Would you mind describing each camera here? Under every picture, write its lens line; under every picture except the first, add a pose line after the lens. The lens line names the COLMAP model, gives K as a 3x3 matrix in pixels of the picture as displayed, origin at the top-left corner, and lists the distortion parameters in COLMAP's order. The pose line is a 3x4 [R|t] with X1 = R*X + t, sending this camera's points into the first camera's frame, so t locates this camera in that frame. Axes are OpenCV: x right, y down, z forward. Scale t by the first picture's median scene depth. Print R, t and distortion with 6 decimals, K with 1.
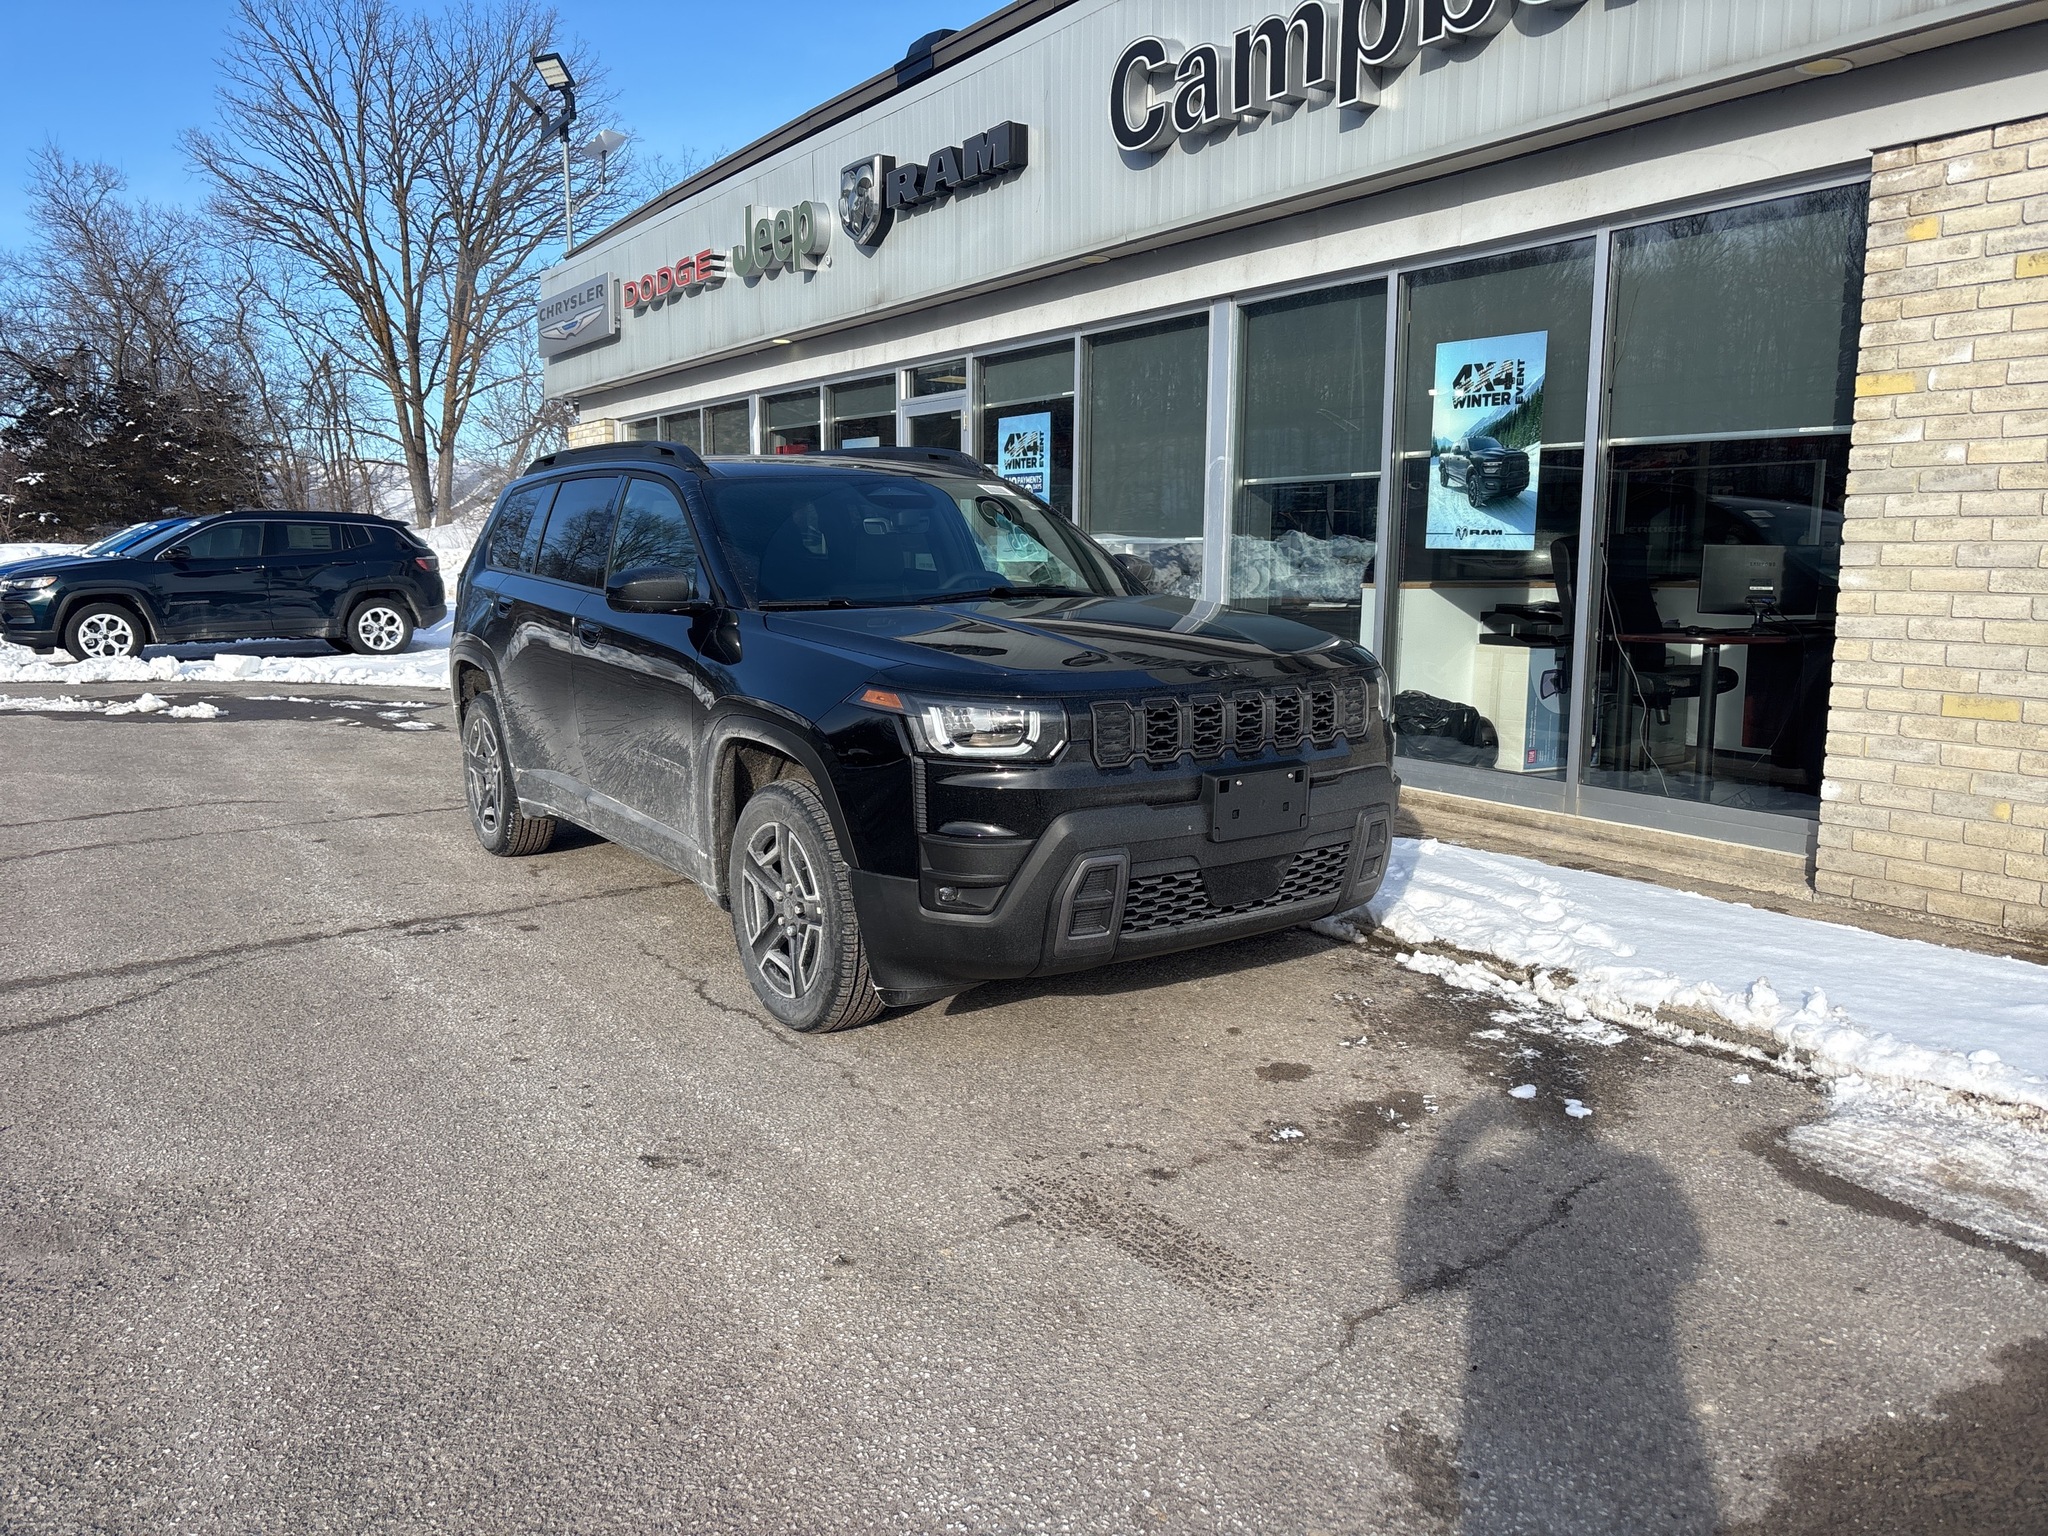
lens RADIAL K [[1543.5, 0, 1027.0], [0, 1543.5, 763.6], [0, 0, 1]] dist [0.040637, -0.040452]
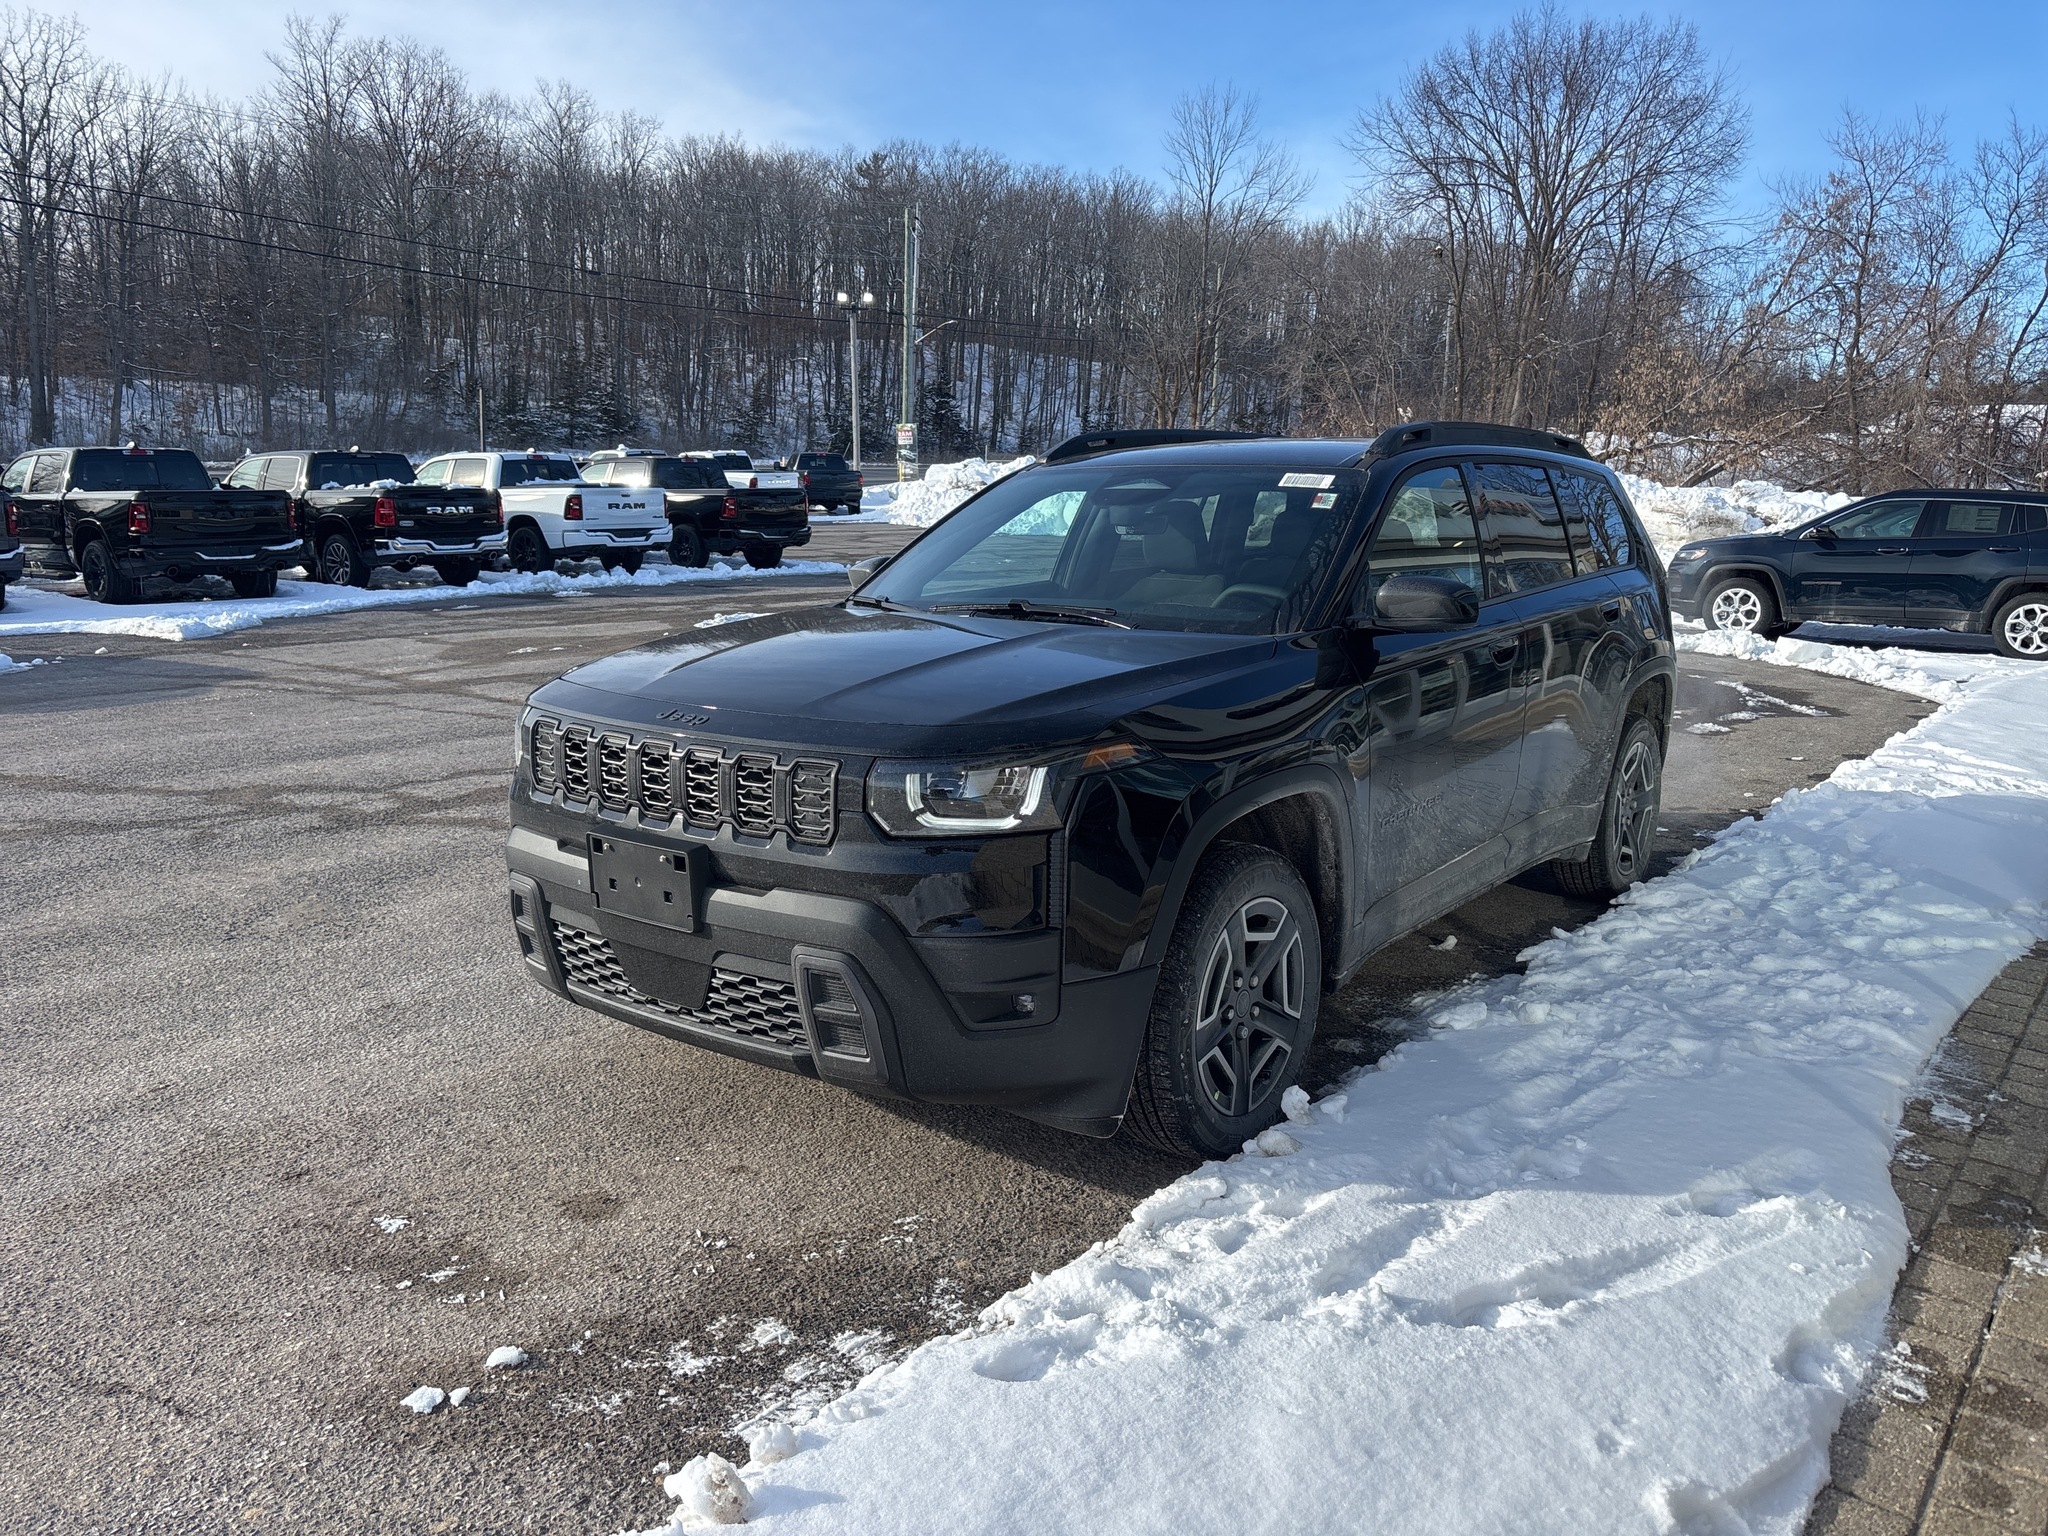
lens RADIAL K [[1540.2, 0, 1040.2], [0, 1540.2, 768.8], [0, 0, 1]] dist [0.051187, -0.061528]
pose [[0.320648, 0.180271, -0.929886, 0.470334], [-0.160210, 0.977899, 0.134334, -0.085077], [0.933551, 0.105903, 0.342443, 0.453123]]
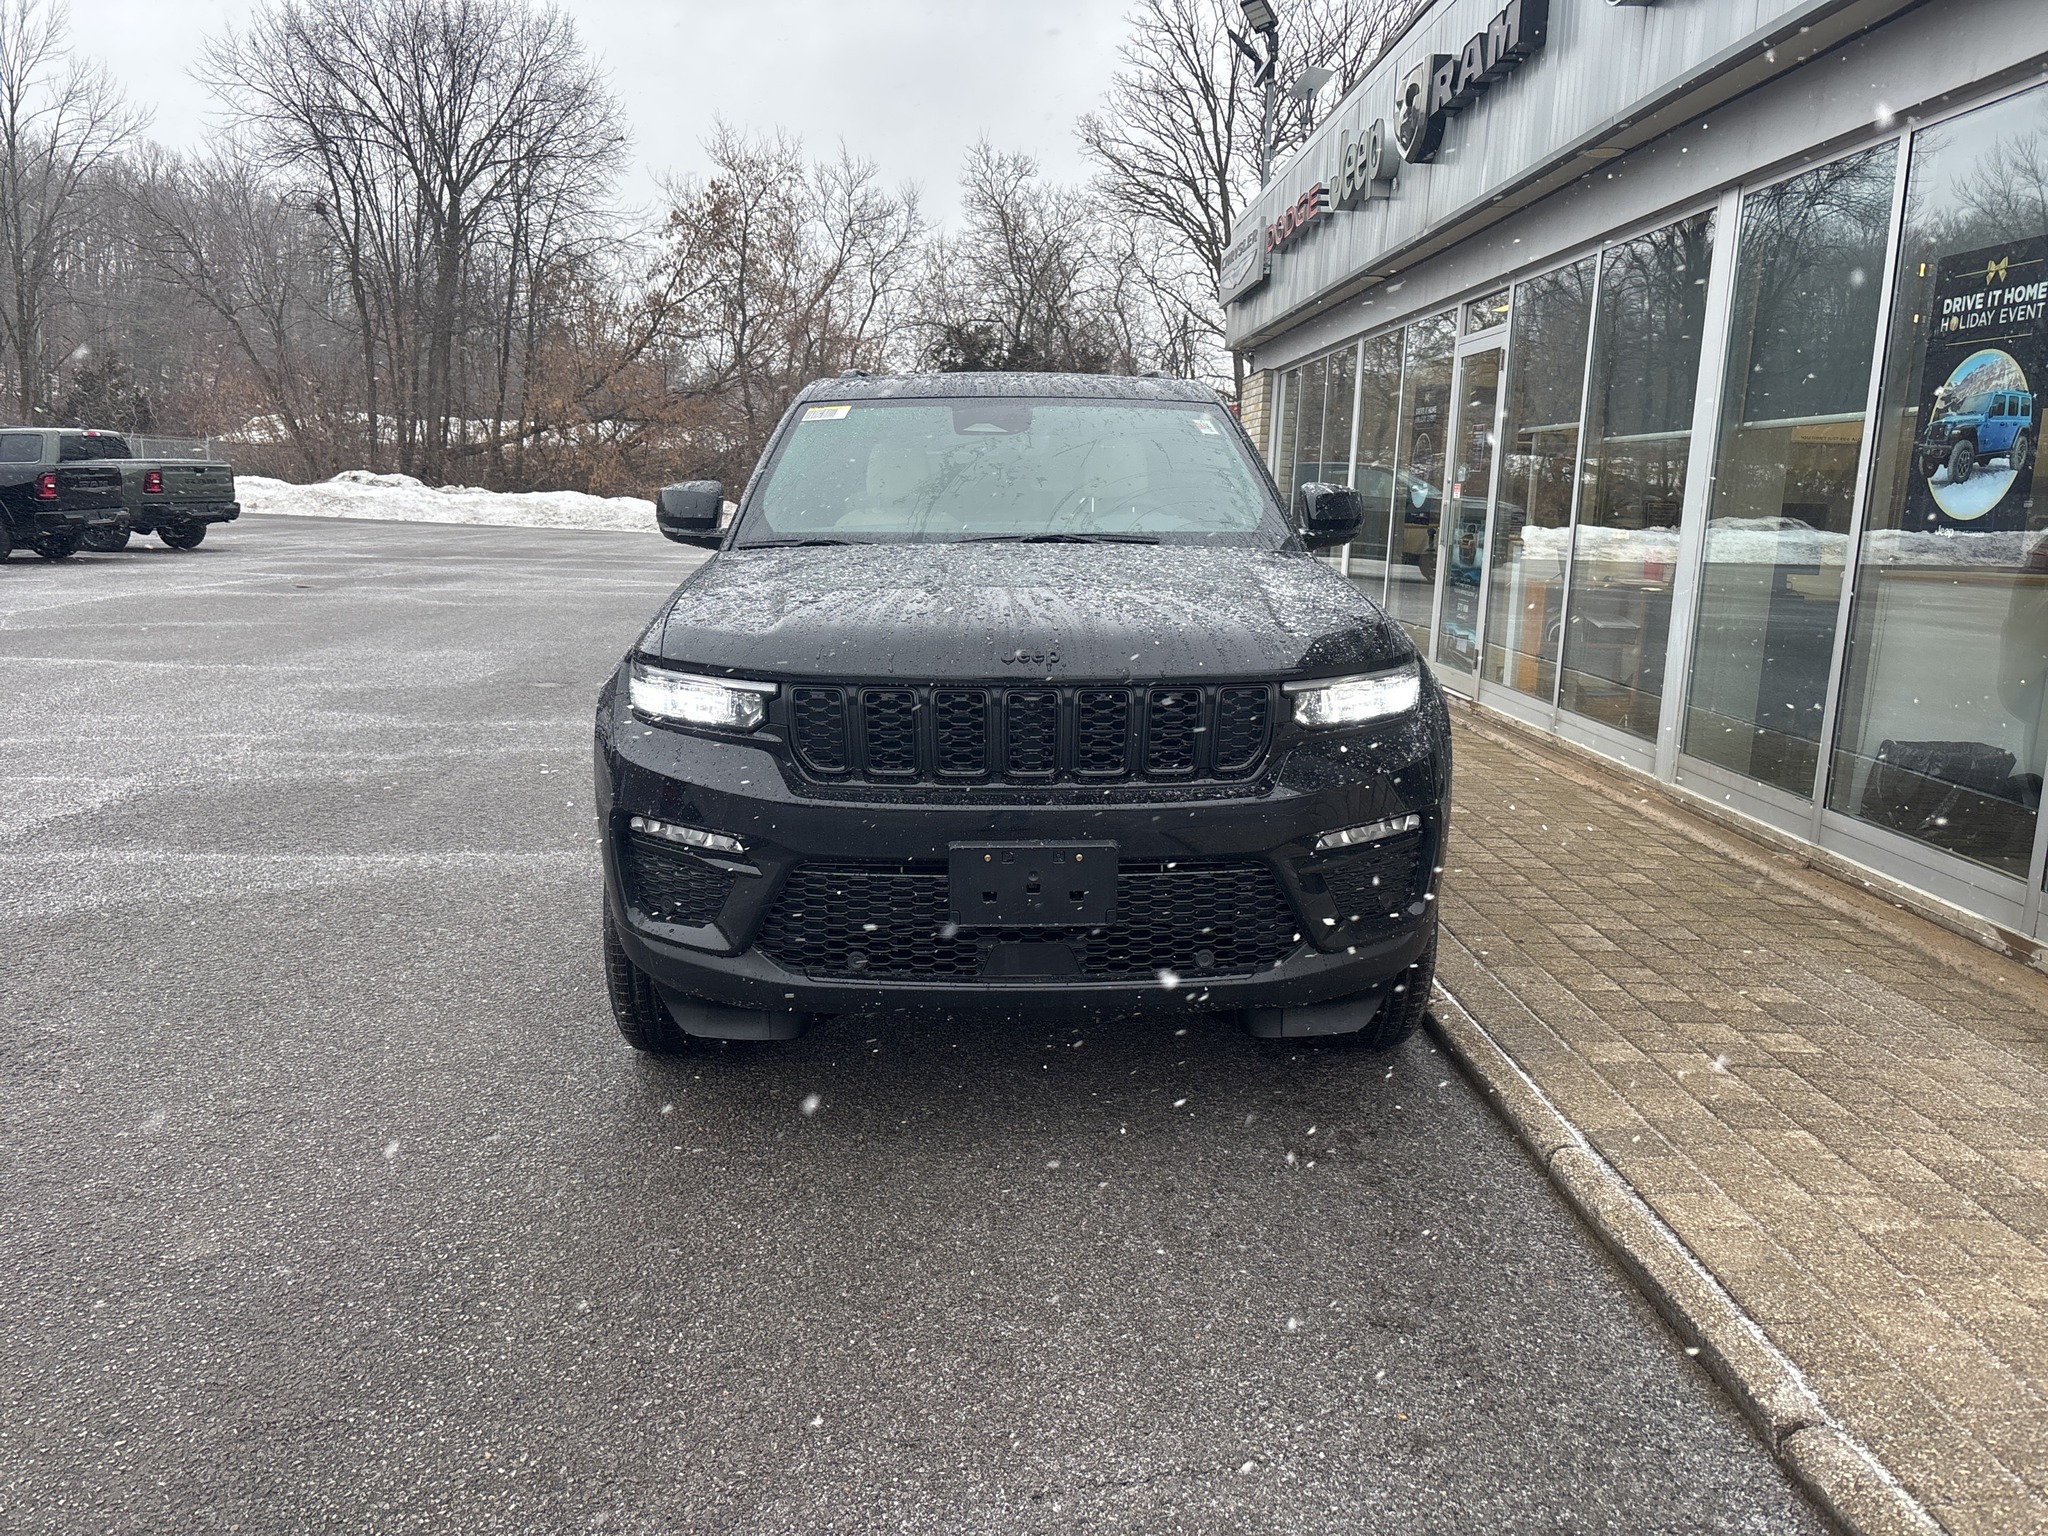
lens RADIAL K [[1544.2, 0, 1022.2], [0, 1544.2, 772.1], [0, 0, 1]] dist [0.046070, -0.048608]
pose [[0.849136, 0.113126, -0.515917, 0.262580], [-0.095783, 0.993579, 0.060218, -0.028674], [0.519417, -0.001718, 0.854519, 0.167220]]
